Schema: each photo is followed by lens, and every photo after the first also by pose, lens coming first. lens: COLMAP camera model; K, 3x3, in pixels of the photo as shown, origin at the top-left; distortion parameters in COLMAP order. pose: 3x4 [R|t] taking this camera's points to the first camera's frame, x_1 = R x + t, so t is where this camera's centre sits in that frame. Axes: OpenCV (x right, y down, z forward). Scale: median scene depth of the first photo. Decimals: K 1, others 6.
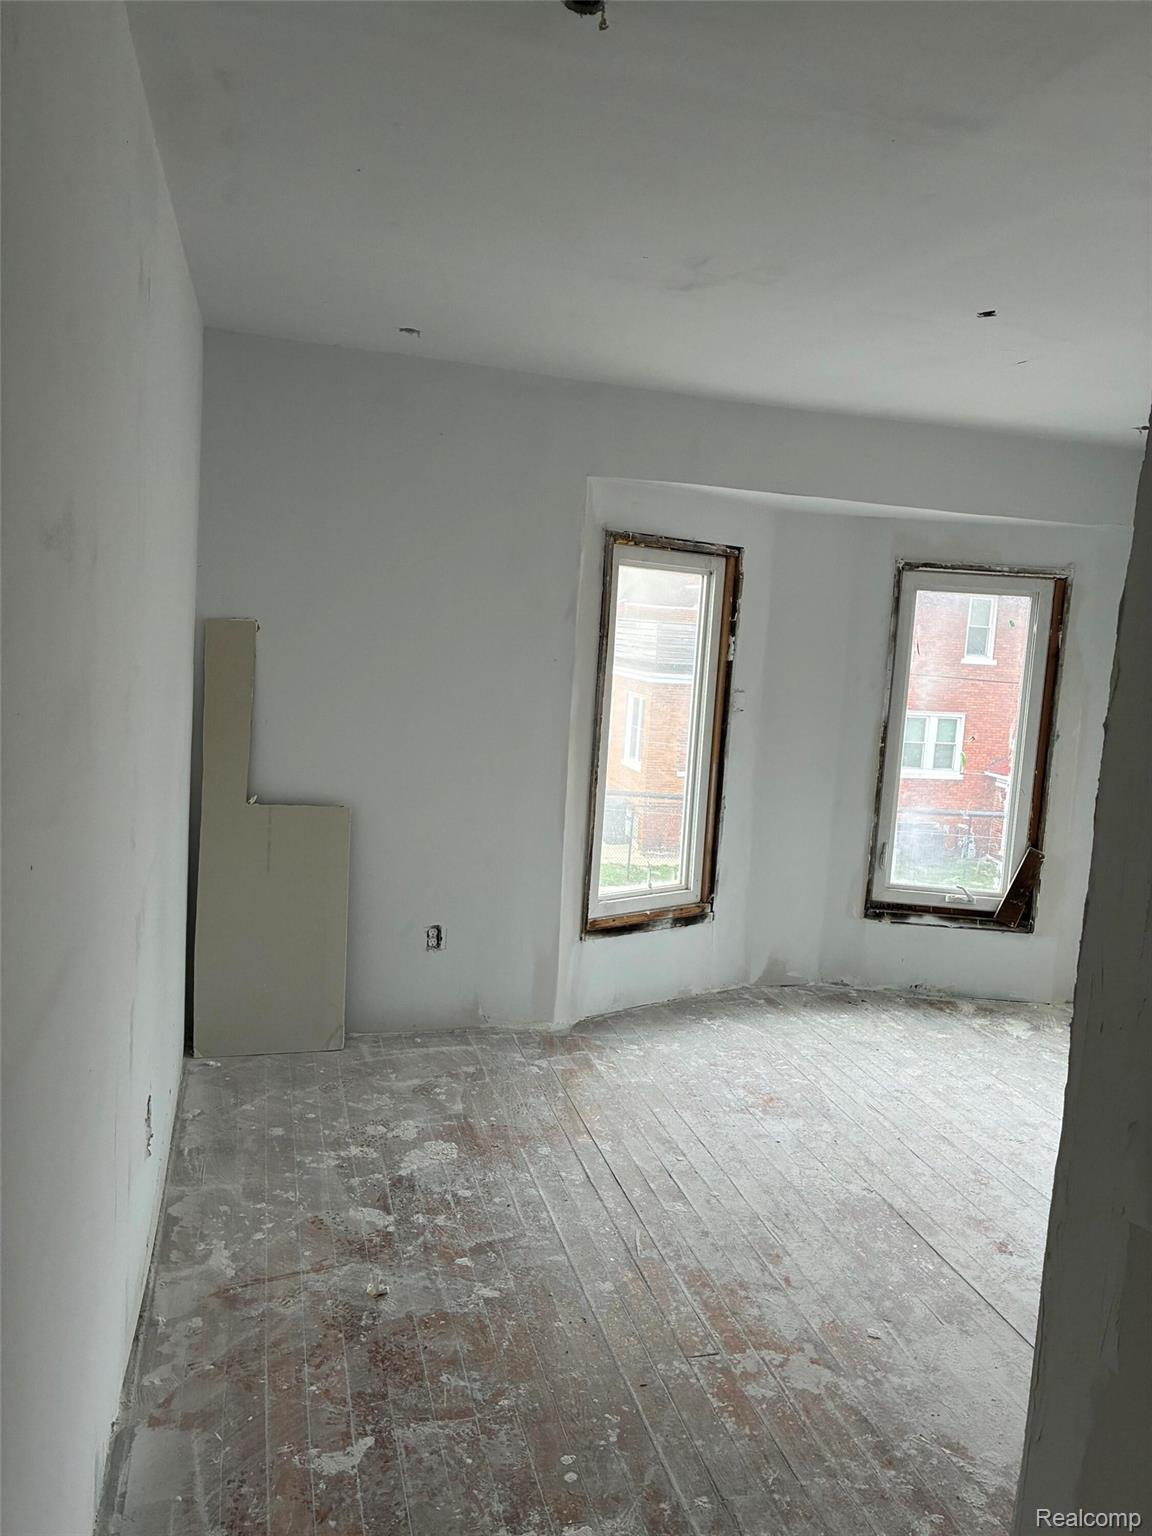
lens RADIAL K [[1180.7, 0, 577.2], [0, 1180.7, 753.6], [0, 0, 1]] dist [0.062063, -0.075063]
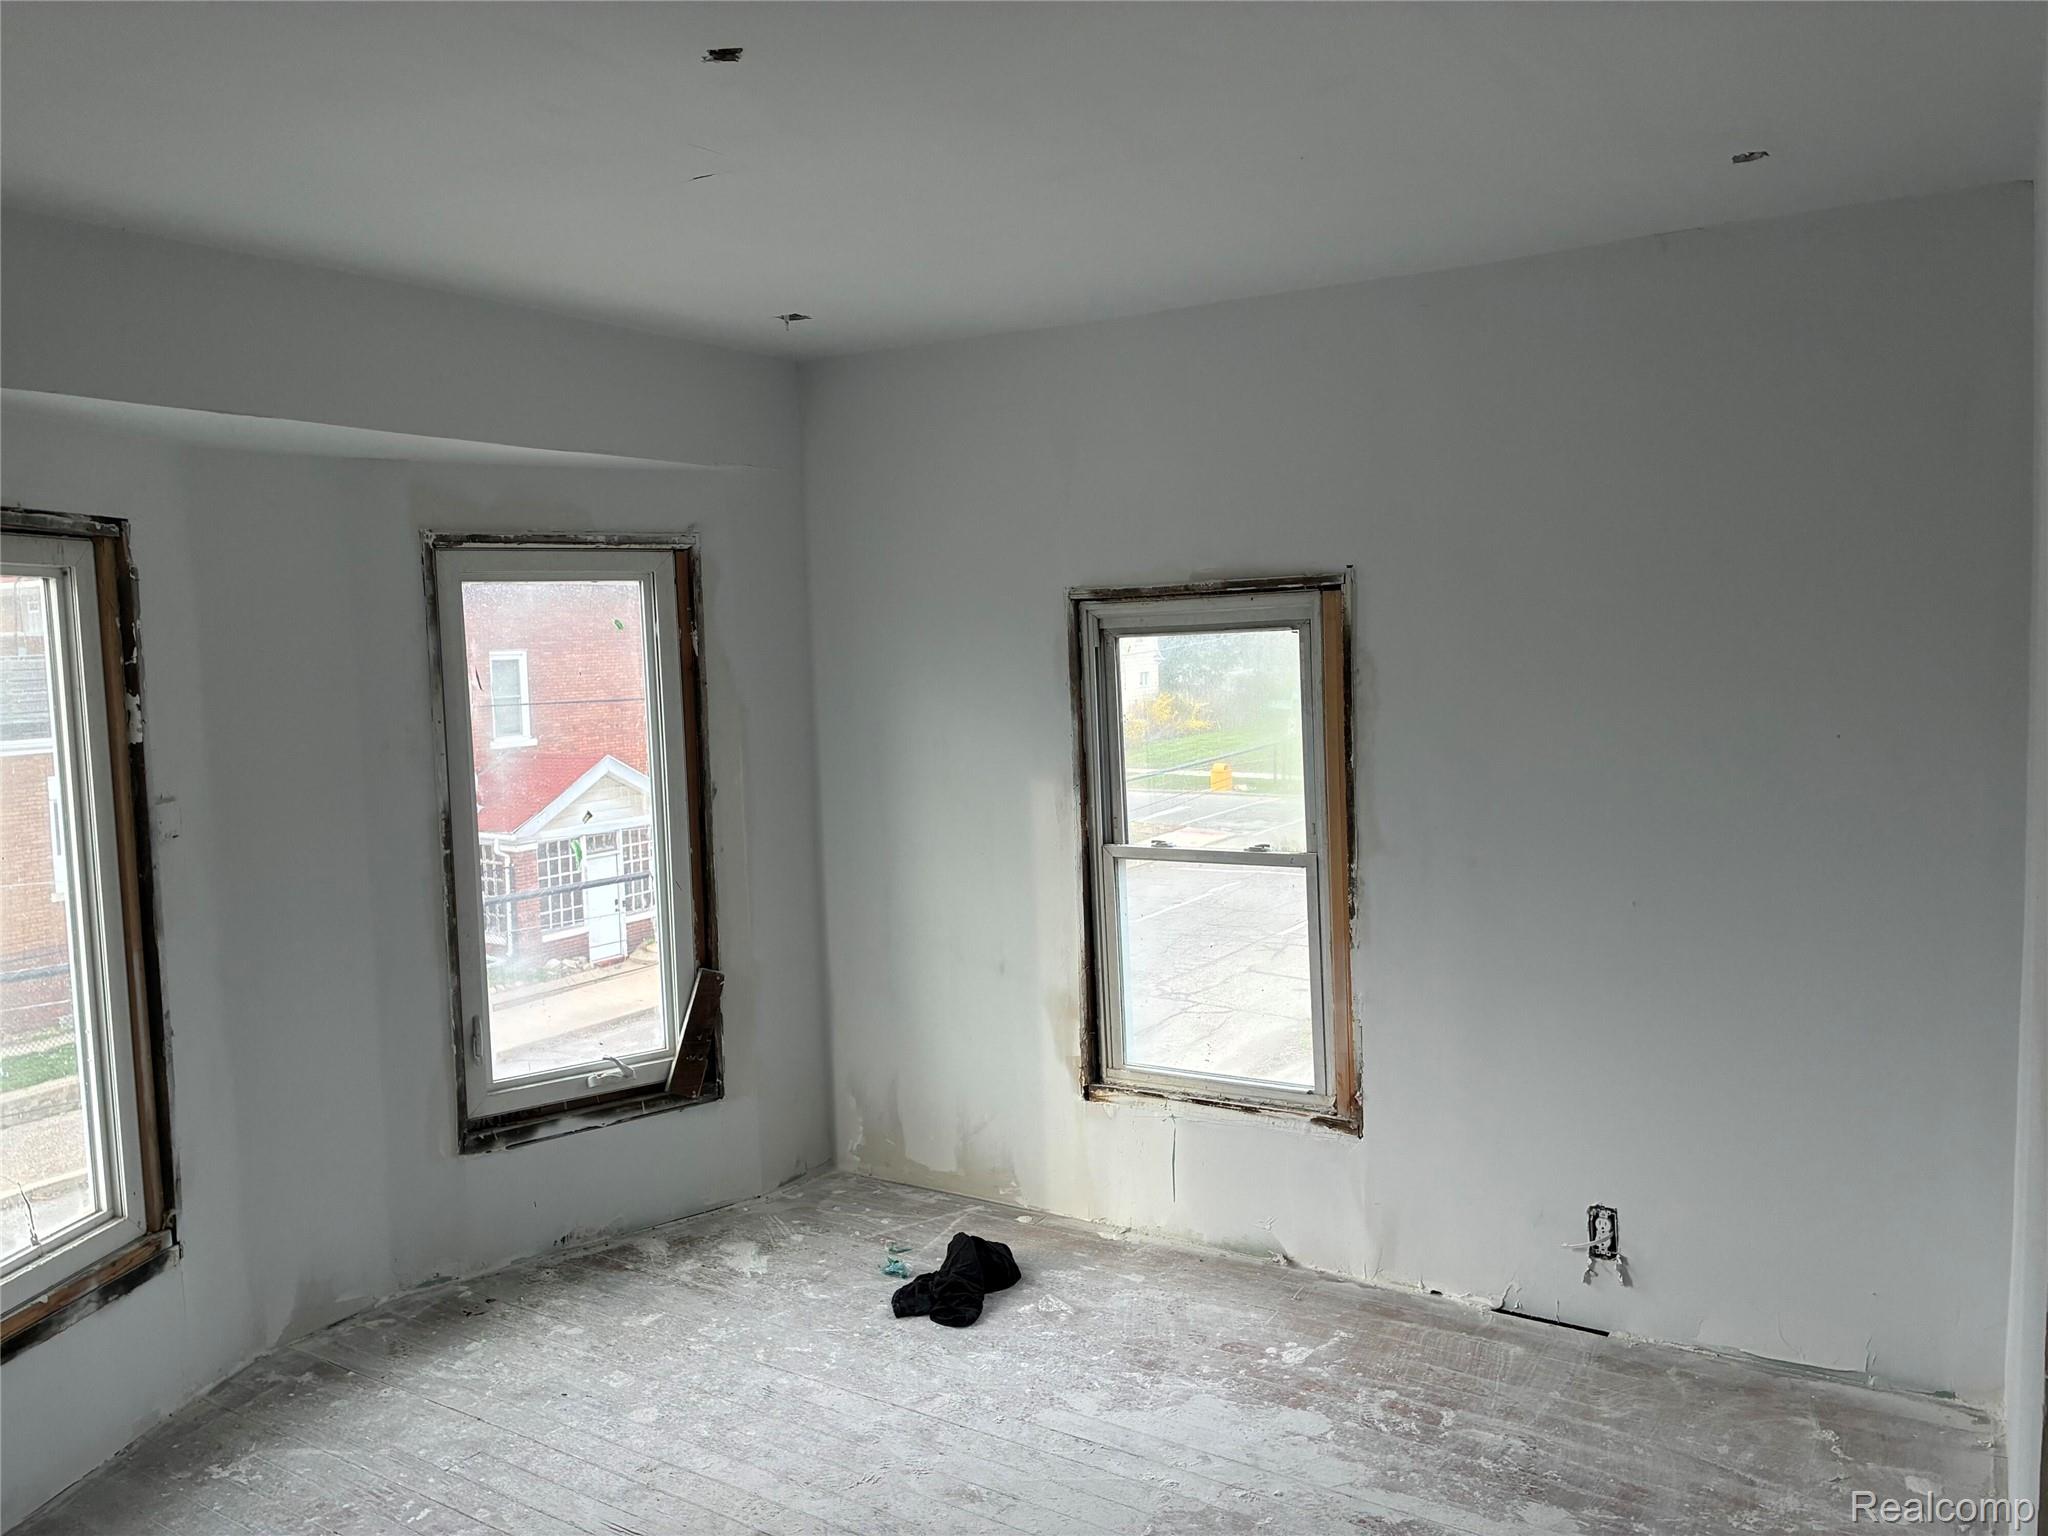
lens RADIAL K [[1574.2, 0, 1010.3], [0, 1574.2, 749.5], [0, 0, 1]] dist [0.062063, -0.075063]
pose [[0.739654, -0.138238, 0.658637, -0.041793], [0.153892, 0.987487, 0.034437, -0.042469], [-0.655156, 0.075888, 0.751672, 0.251274]]
